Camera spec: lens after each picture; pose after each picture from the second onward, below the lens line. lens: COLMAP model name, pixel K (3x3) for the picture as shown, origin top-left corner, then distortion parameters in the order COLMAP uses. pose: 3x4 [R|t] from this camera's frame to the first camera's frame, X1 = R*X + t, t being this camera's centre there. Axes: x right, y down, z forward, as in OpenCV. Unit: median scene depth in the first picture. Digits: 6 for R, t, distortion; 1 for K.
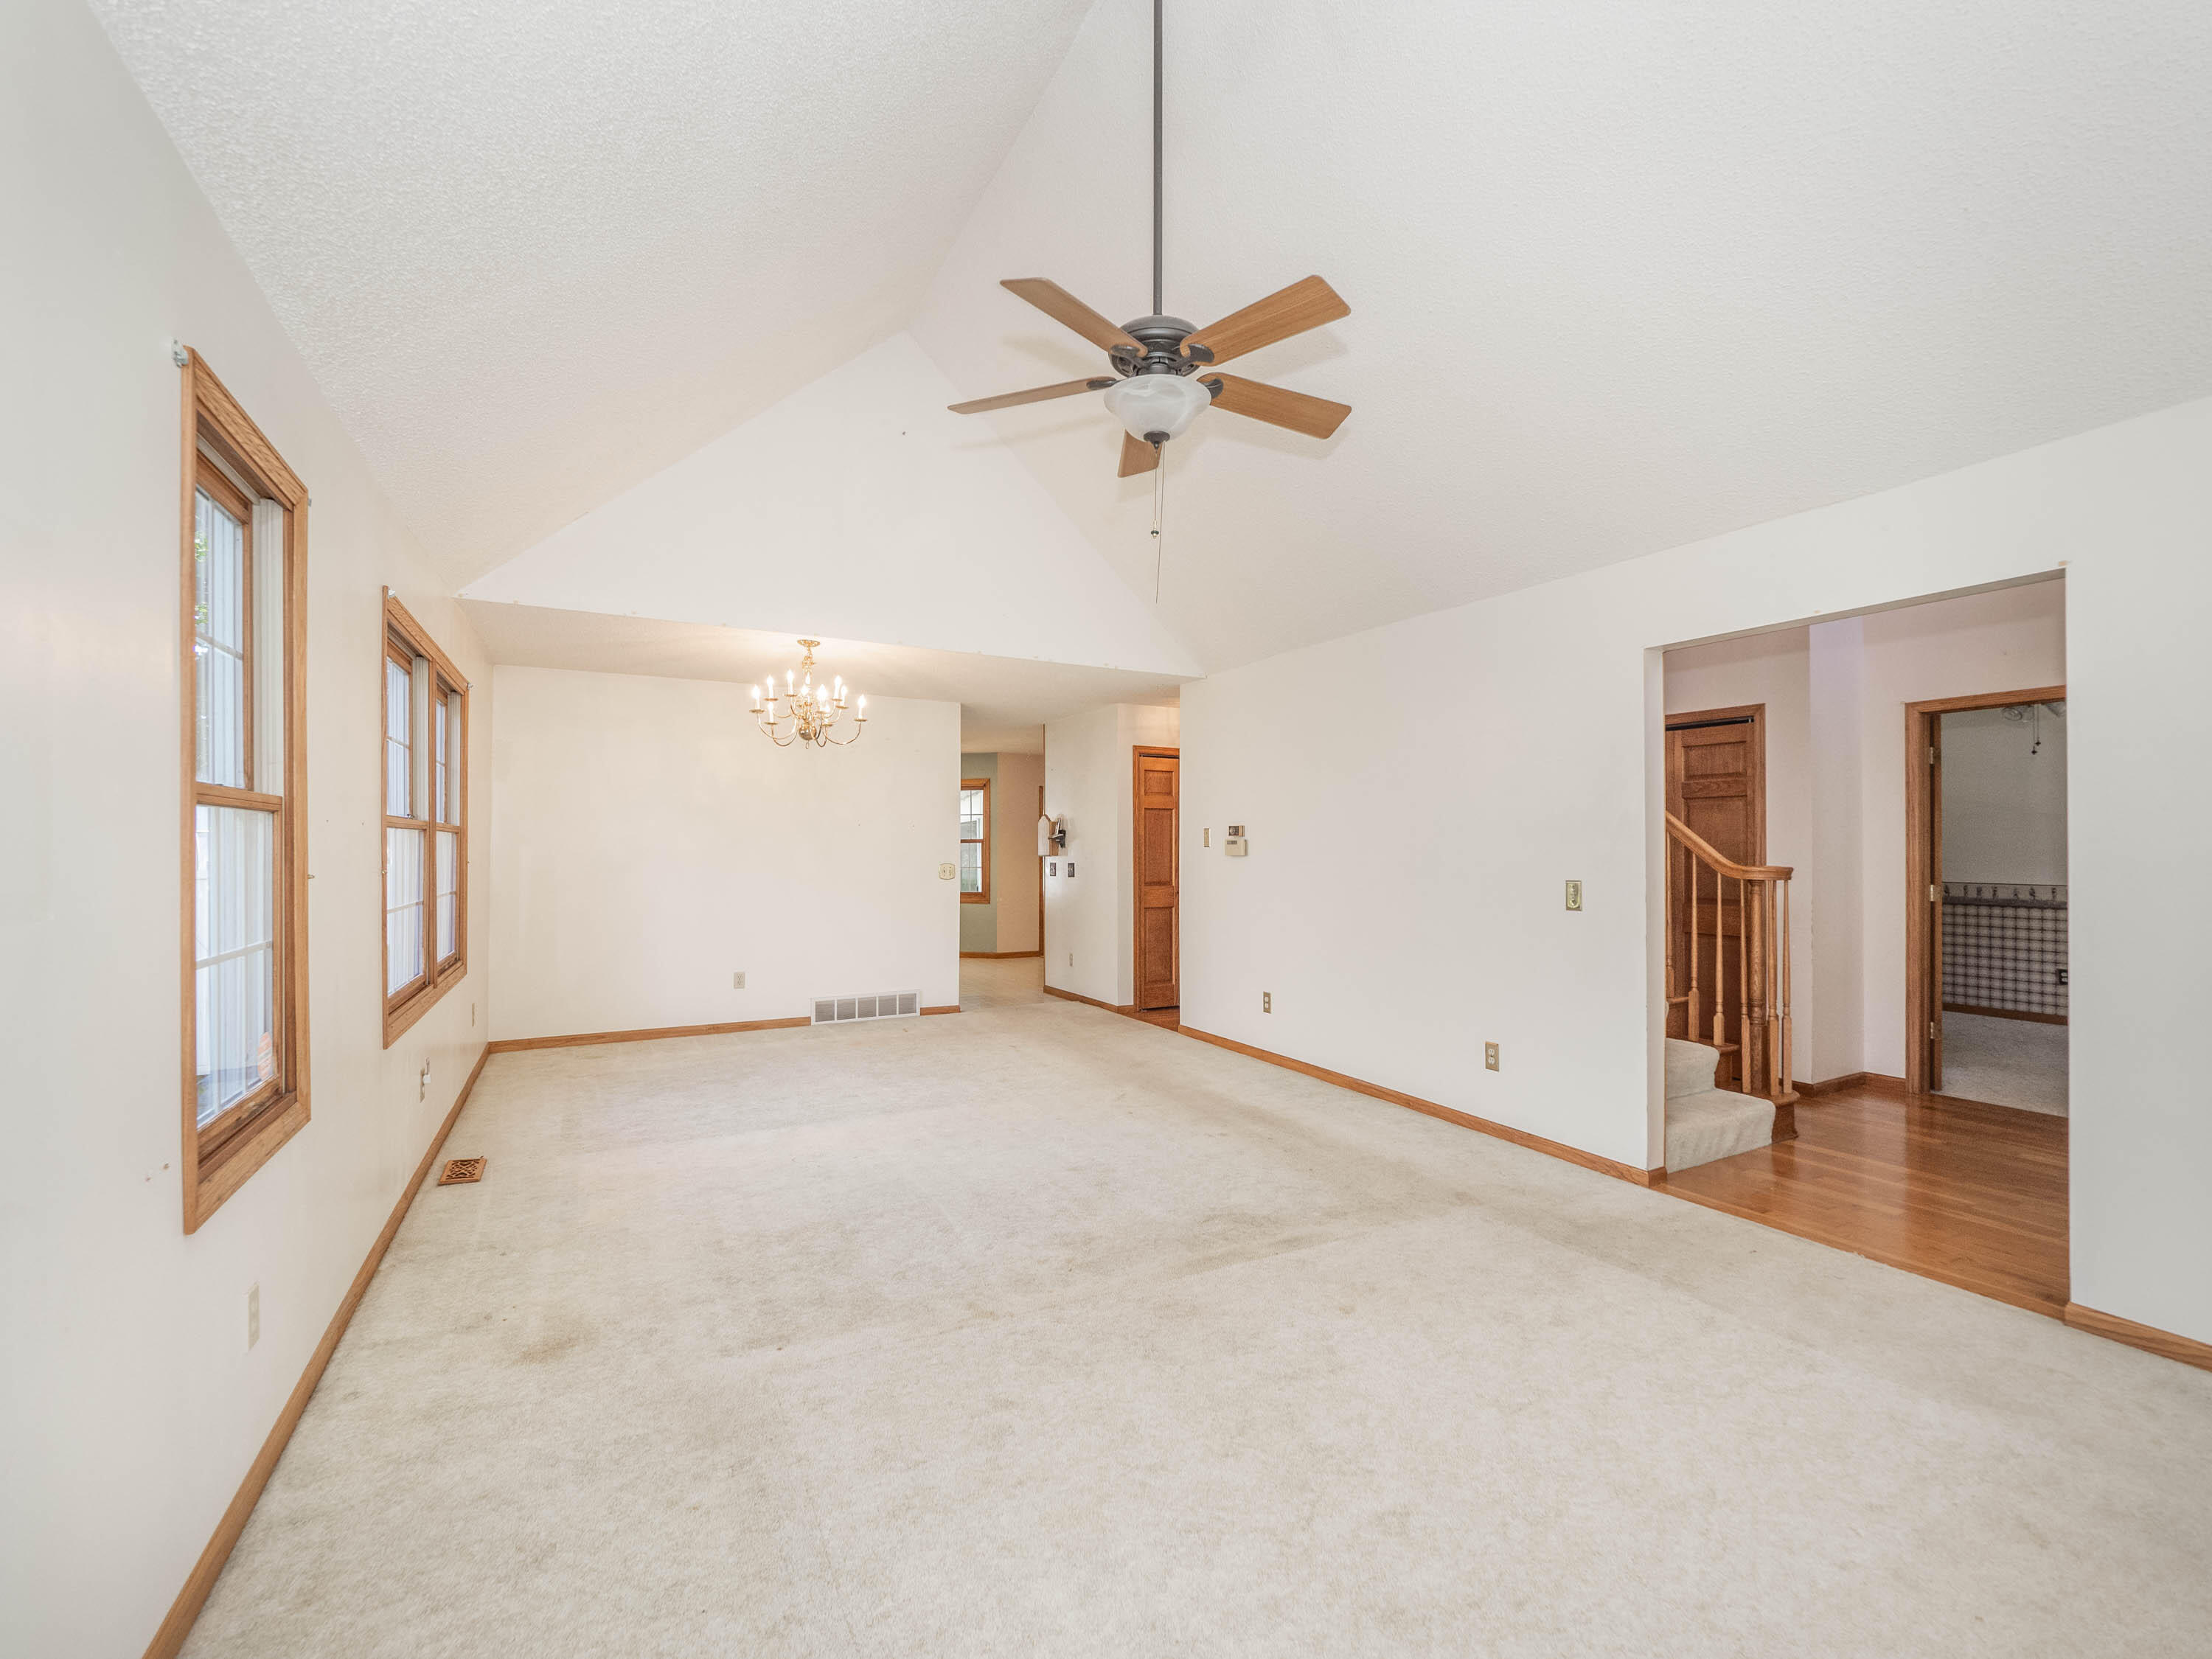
lens RADIAL K [[996.2, 0, 1066.4], [0, 996.2, 840.9], [0, 0, 1]] dist [-0.000043, -0.002104]
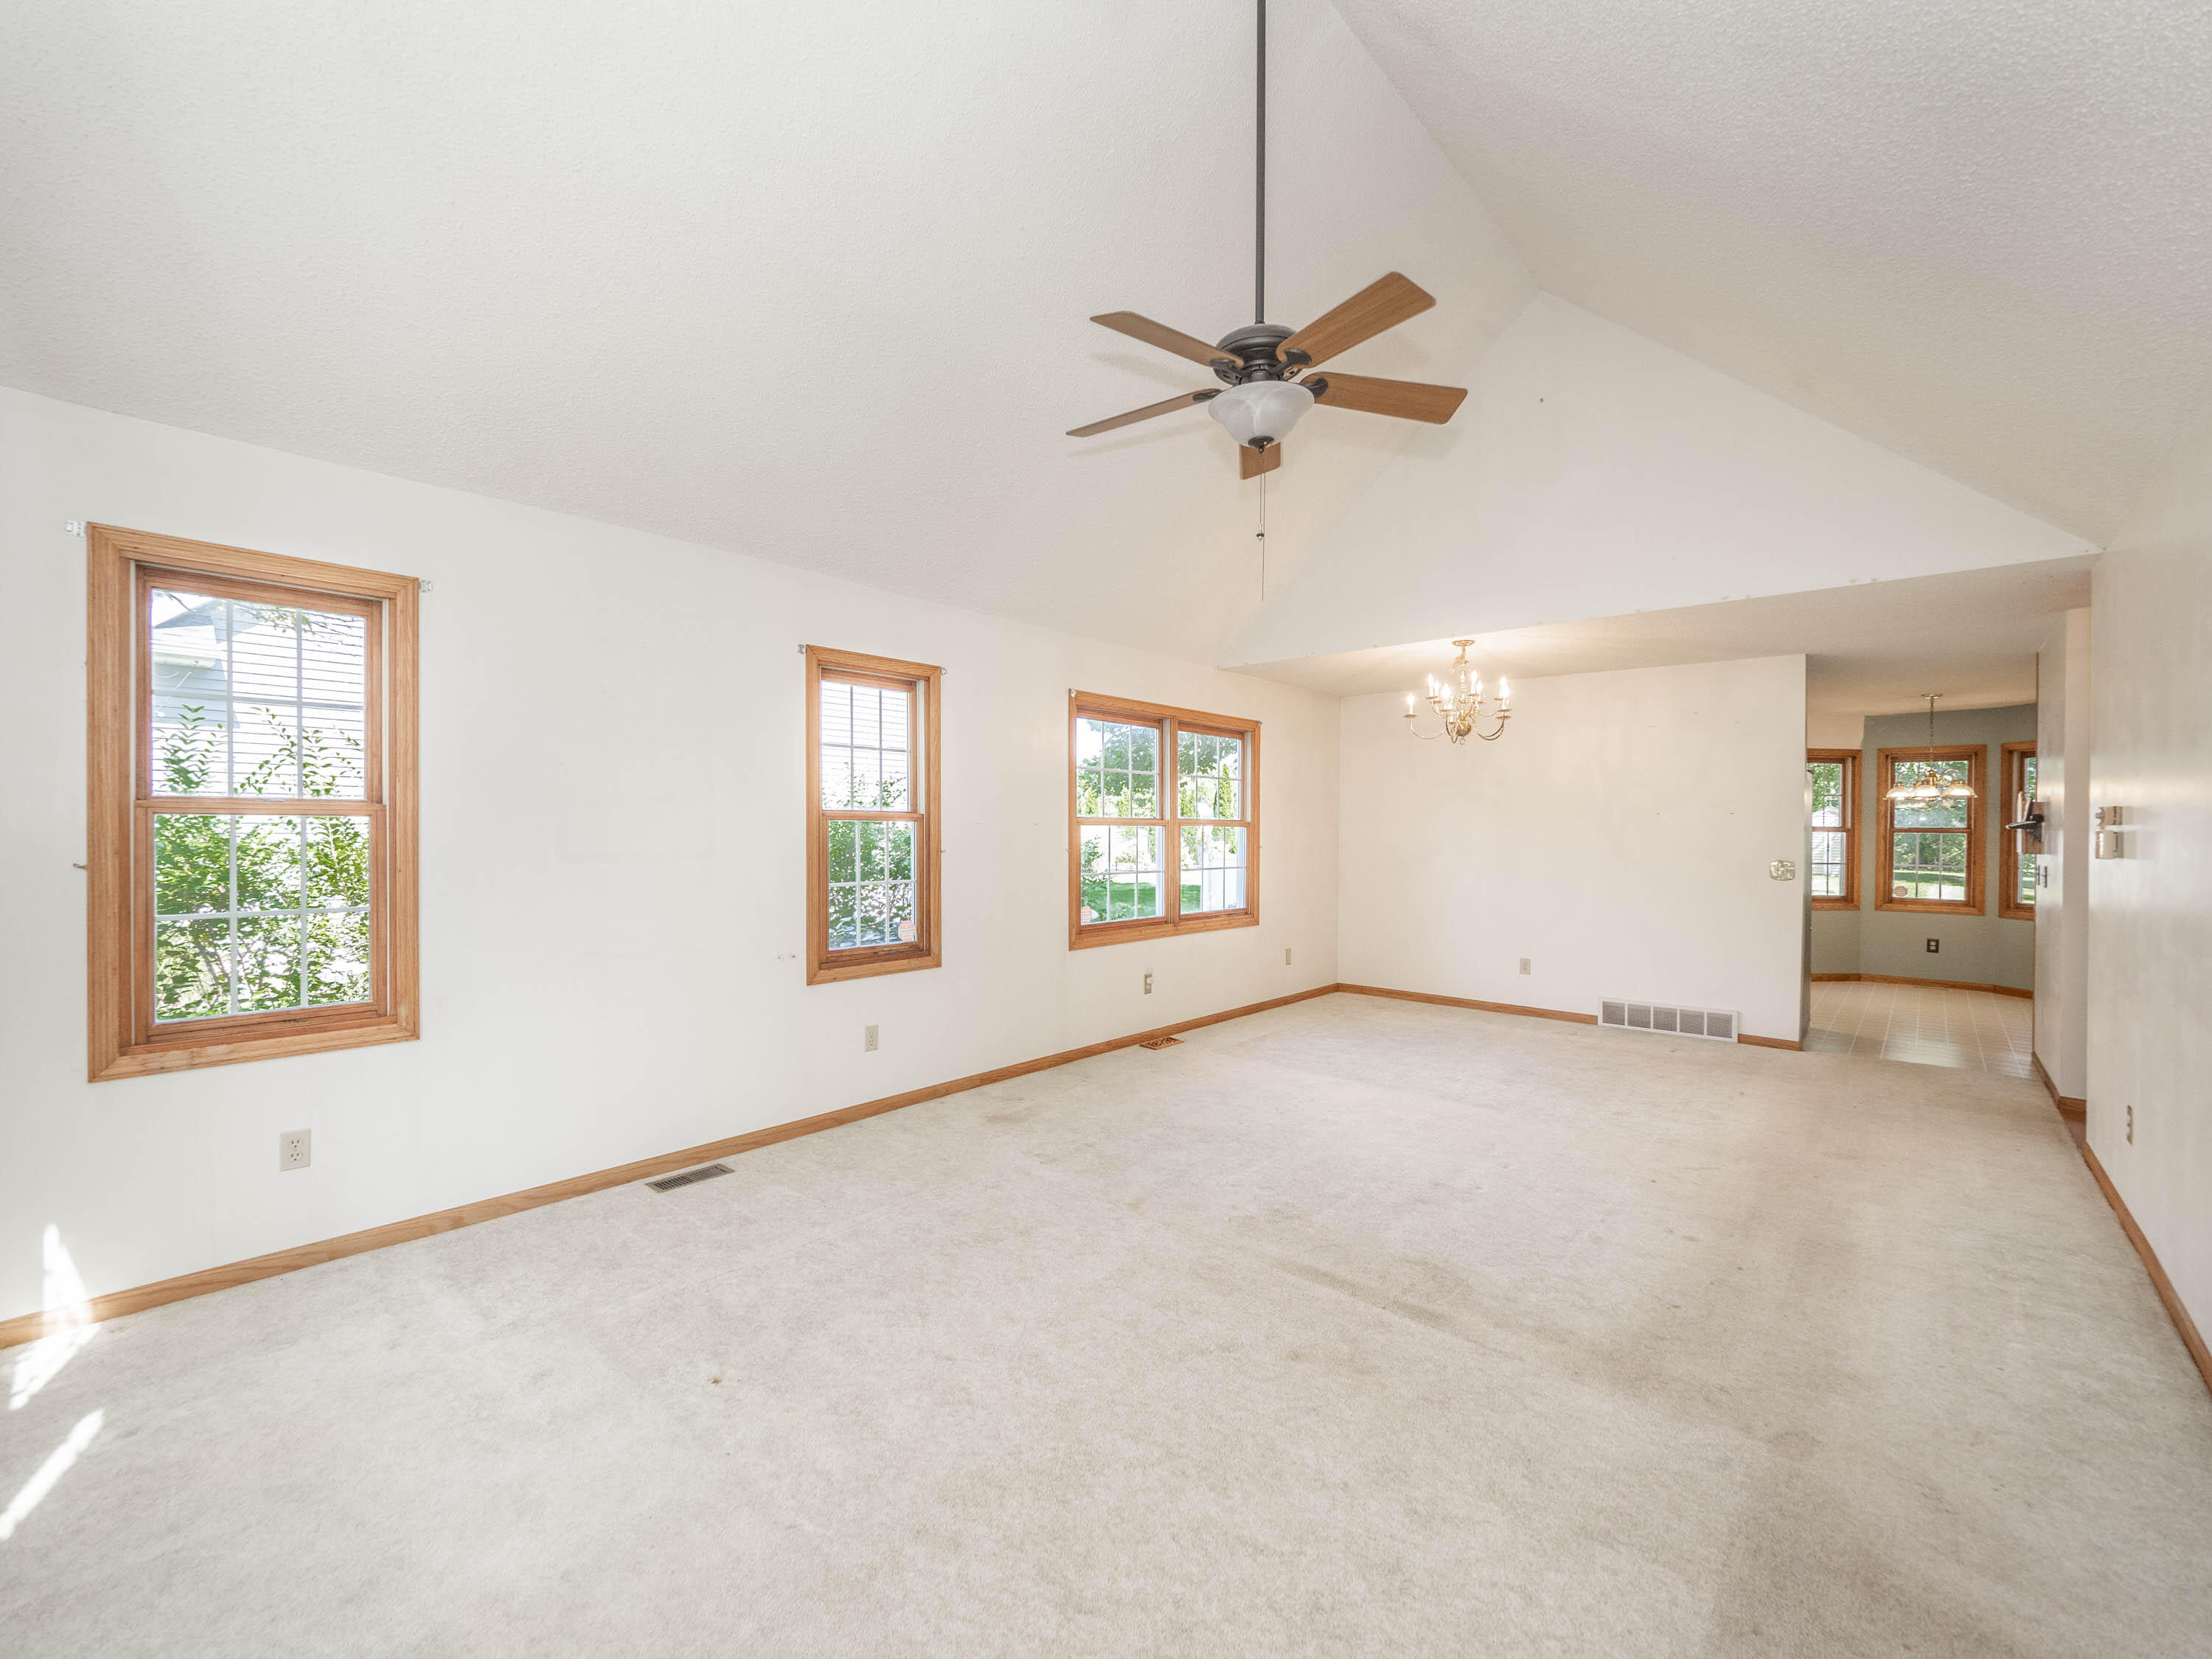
lens RADIAL K [[996.2, 0, 1110.0], [0, 996.2, 836.1], [0, 0, 1]] dist [-0.000043, -0.002104]
pose [[0.304152, 0.006500, -0.952601, 0.641701], [0.001314, 0.999973, 0.007243, -0.003988], [0.952623, -0.003455, 0.304135, 0.335658]]
